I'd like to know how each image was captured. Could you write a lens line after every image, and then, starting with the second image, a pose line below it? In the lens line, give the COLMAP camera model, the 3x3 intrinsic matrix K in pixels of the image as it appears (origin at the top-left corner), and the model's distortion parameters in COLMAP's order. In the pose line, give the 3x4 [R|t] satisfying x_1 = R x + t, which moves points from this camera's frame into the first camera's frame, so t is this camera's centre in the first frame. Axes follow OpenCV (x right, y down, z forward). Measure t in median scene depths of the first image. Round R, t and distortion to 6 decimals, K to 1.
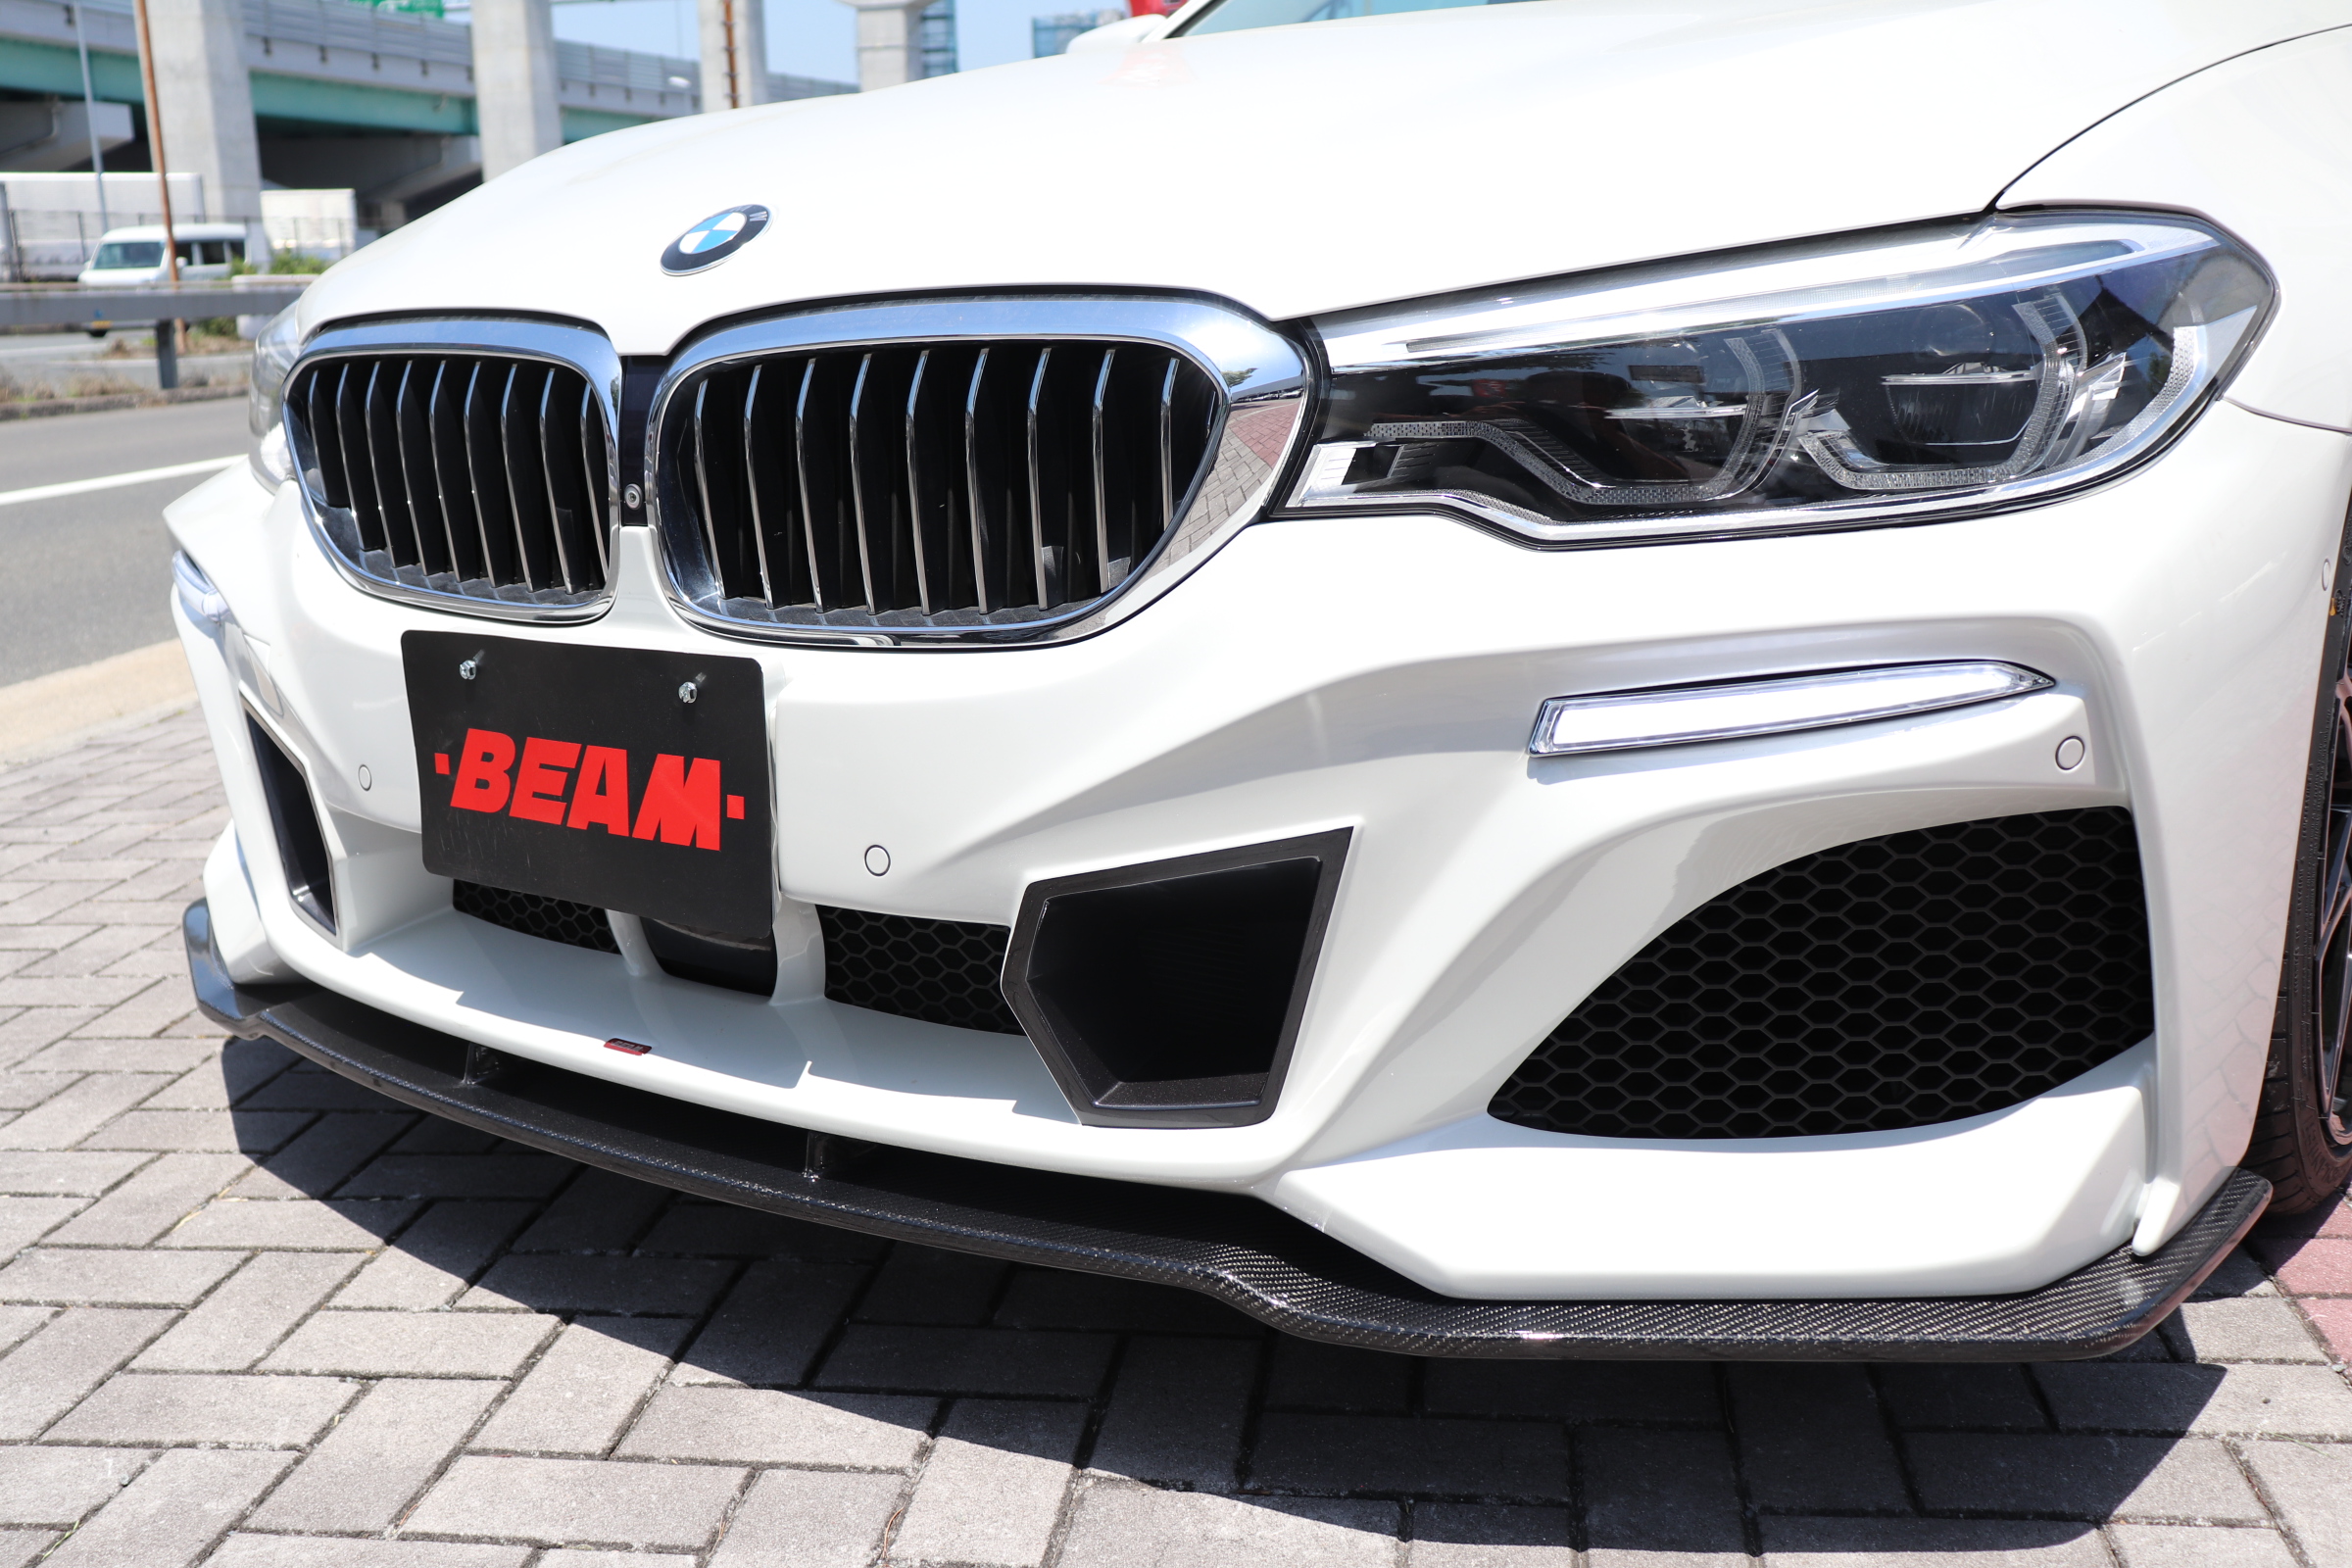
lens RADIAL K [[2301.1, 0, 1176.0], [0, 2301.1, 784.0], [0, 0, 1]] dist [-0.116655, 0.191742]
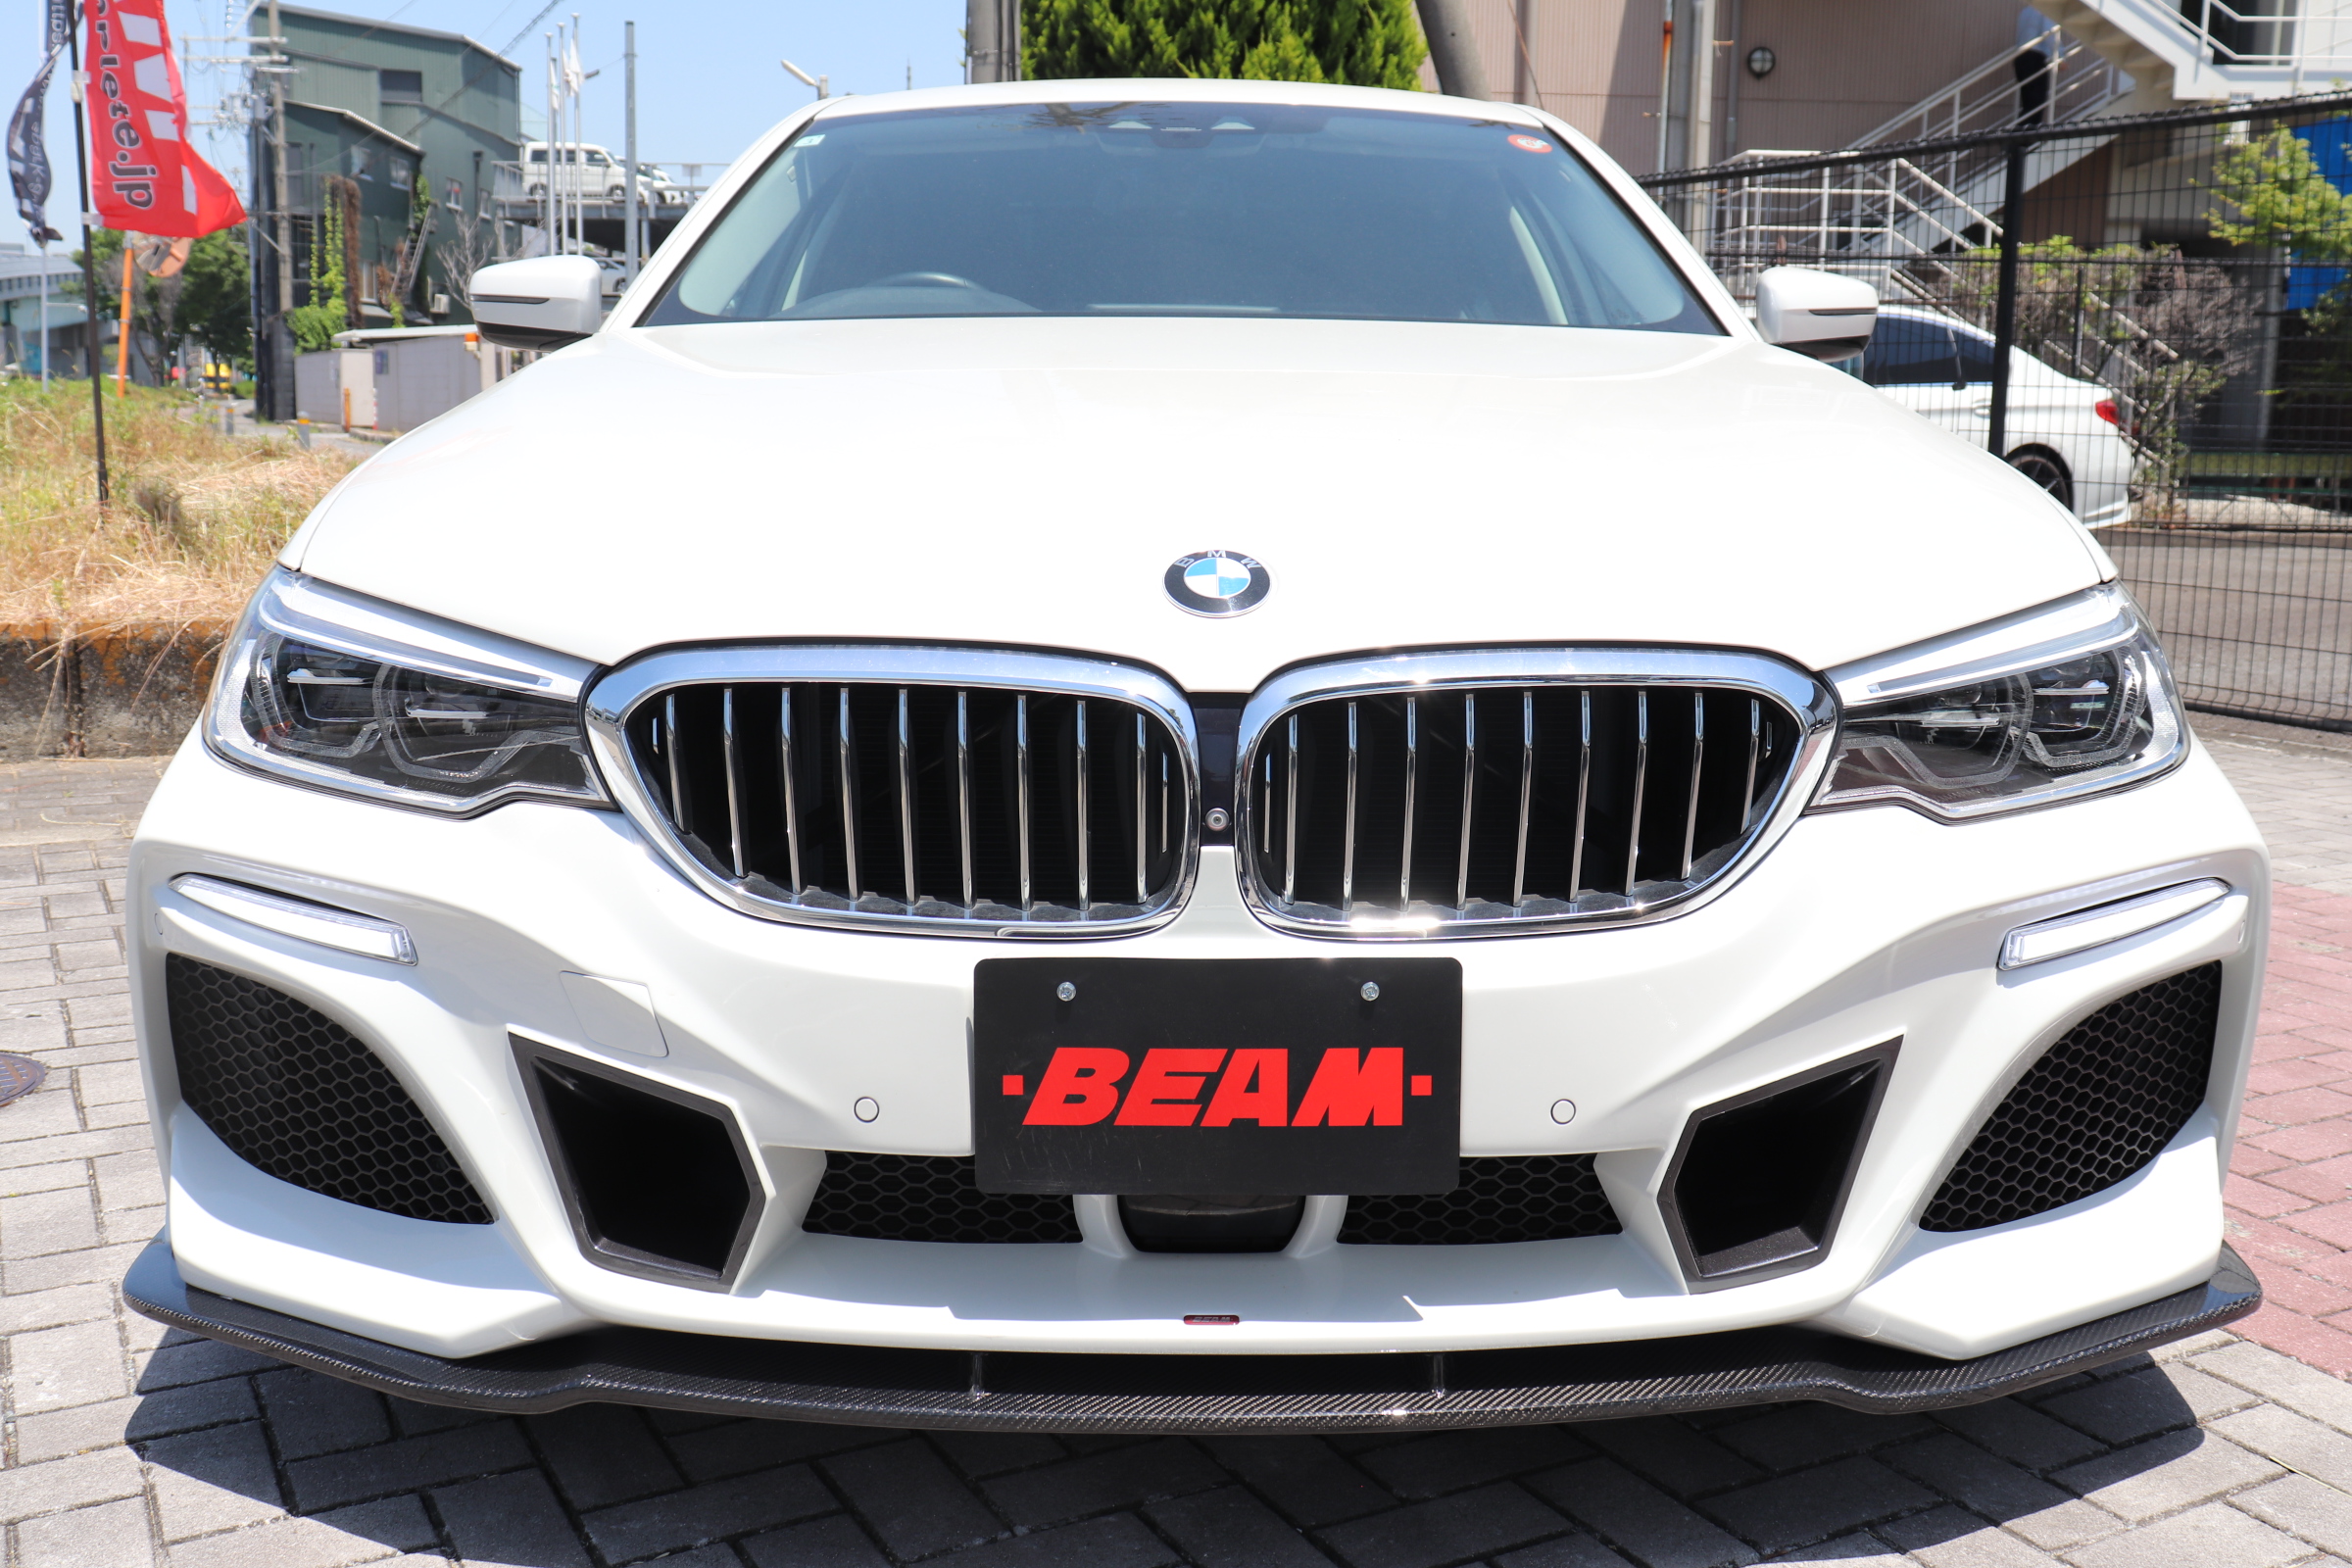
lens RADIAL K [[2301.1, 0, 1176.0], [0, 2301.1, 784.0], [0, 0, 1]] dist [-0.116655, 0.191742]
pose [[0.810808, -0.060921, 0.582134, -0.900432], [0.095697, 0.994983, -0.029162, -0.112468], [-0.577437, 0.079353, 0.812570, 0.106648]]
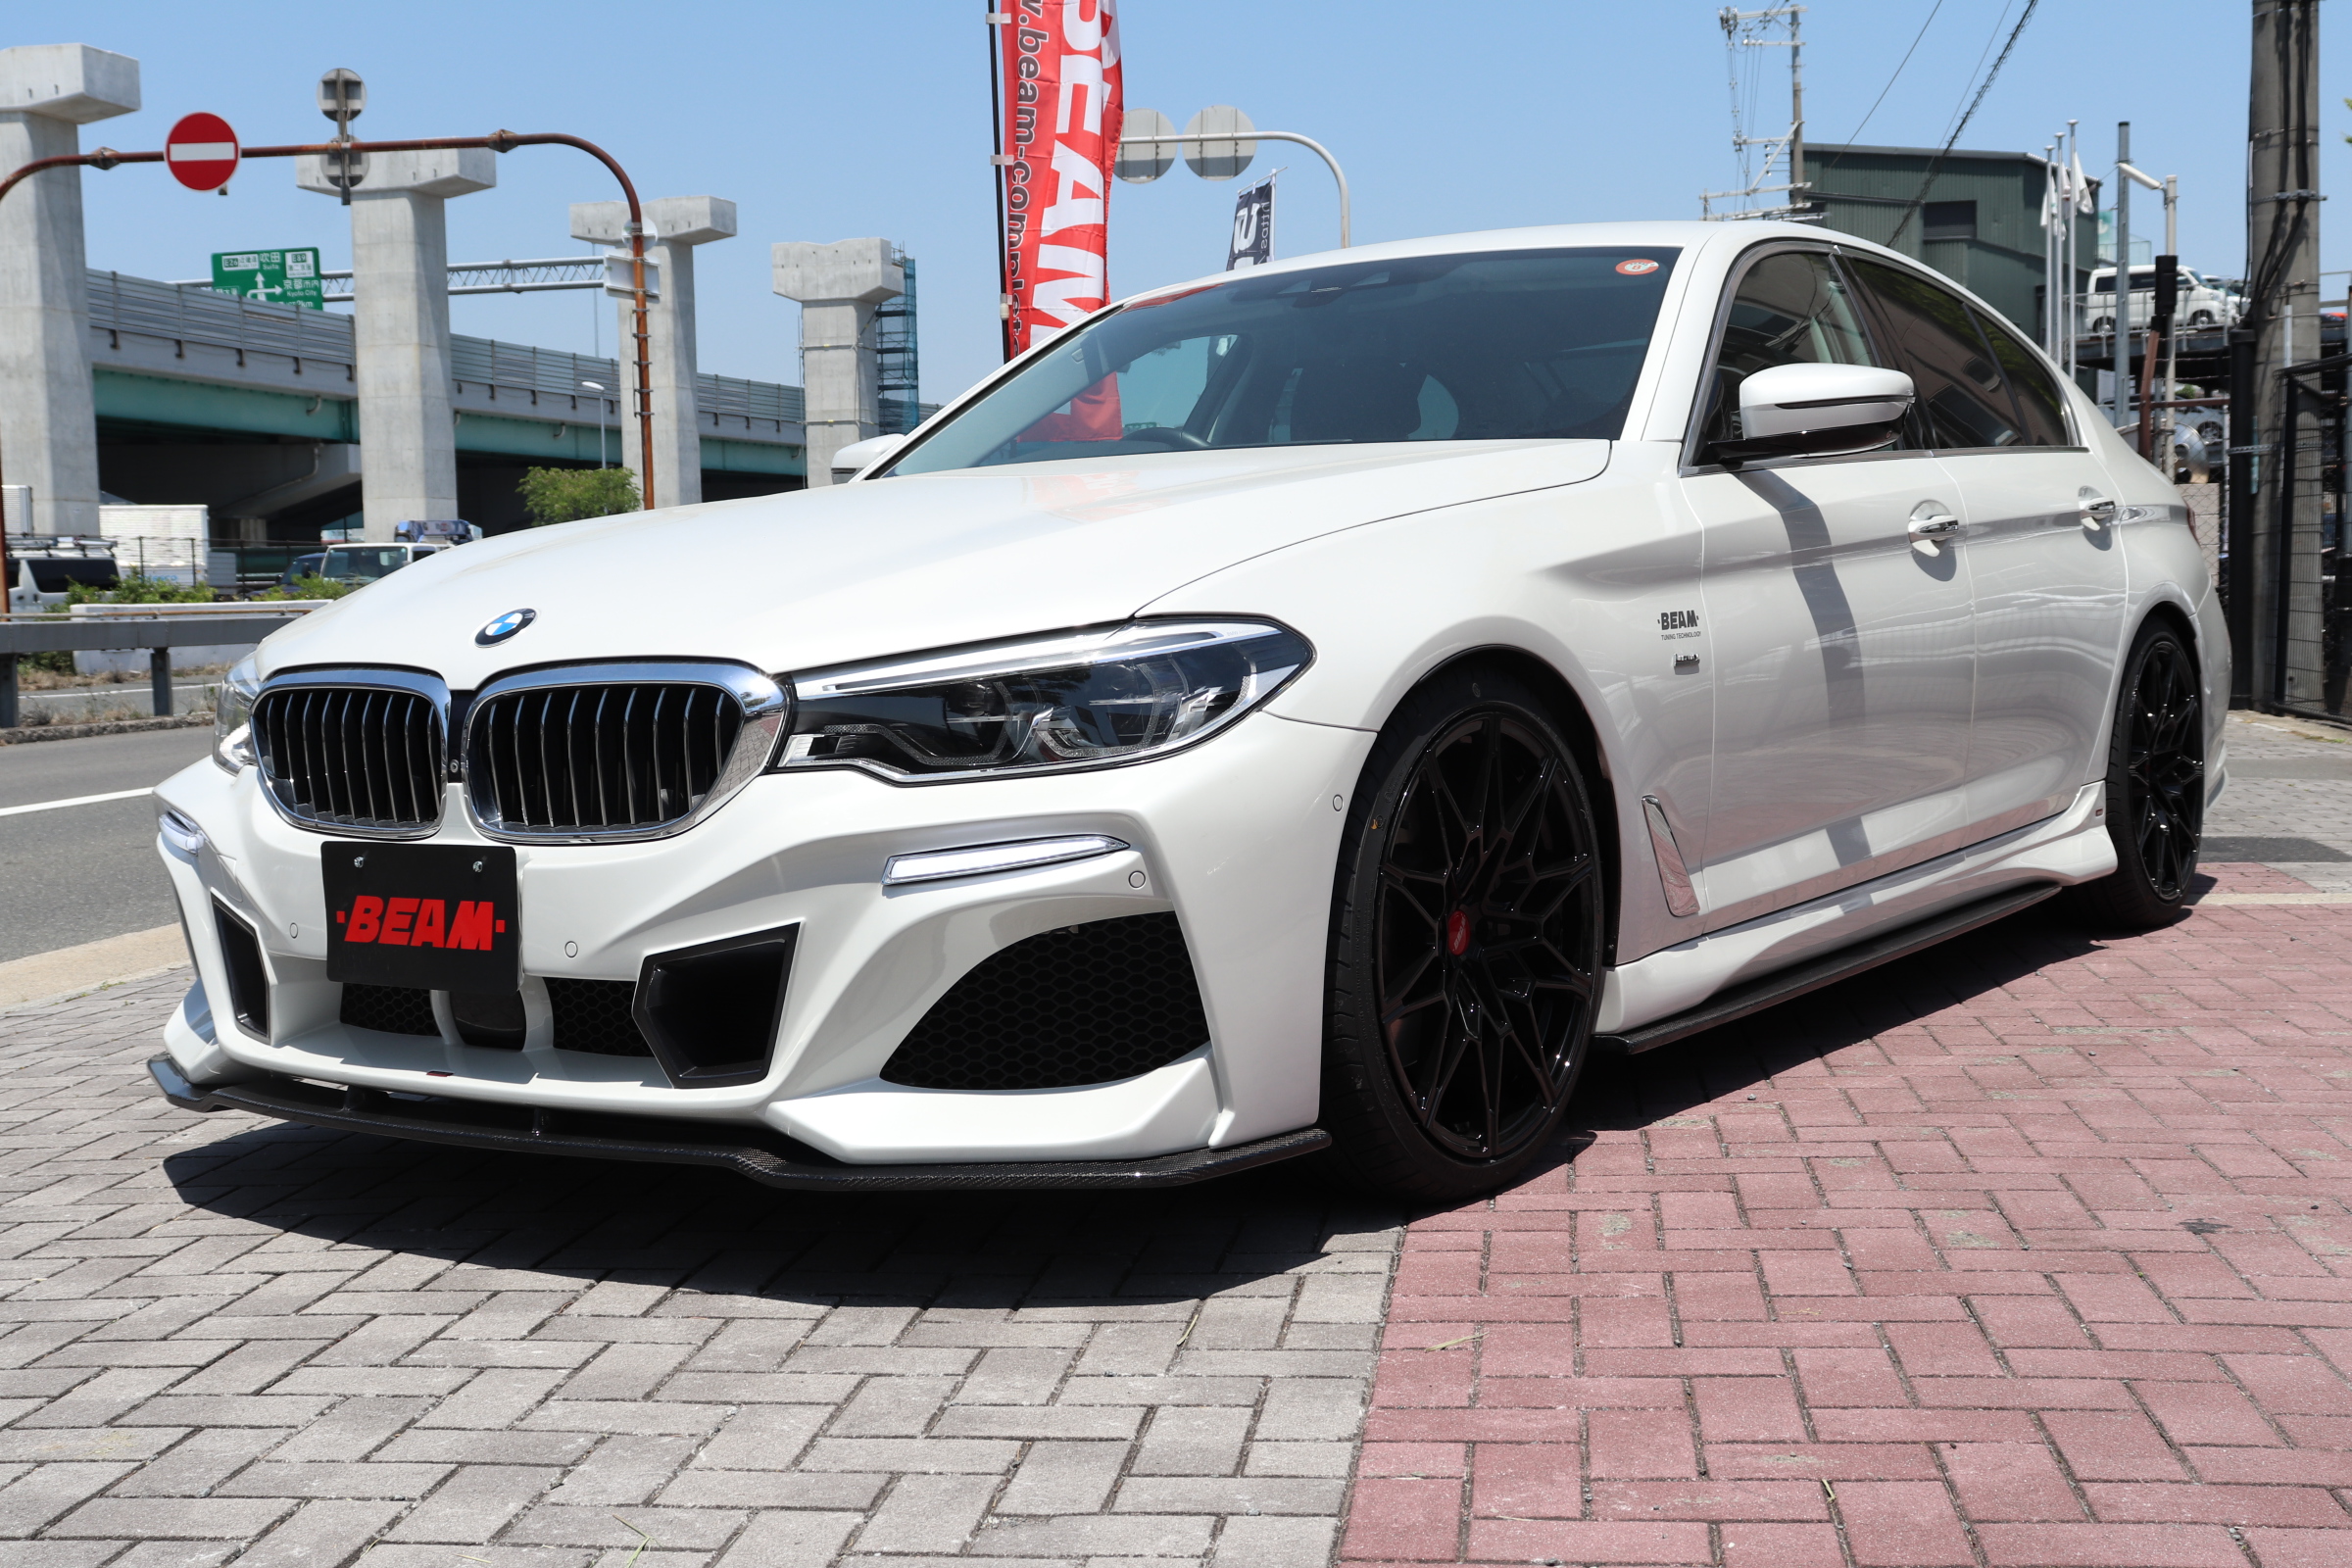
lens RADIAL K [[2800.3, 0, 1176.0], [0, 2800.3, 784.0], [0, 0, 1]] dist [-0.032271, 0.235710]
pose [[0.999988, 0.001620, -0.004648, 0.351793], [-0.002318, 0.988010, -0.154374, 0.233260], [0.004342, 0.154383, 0.988001, -1.212933]]
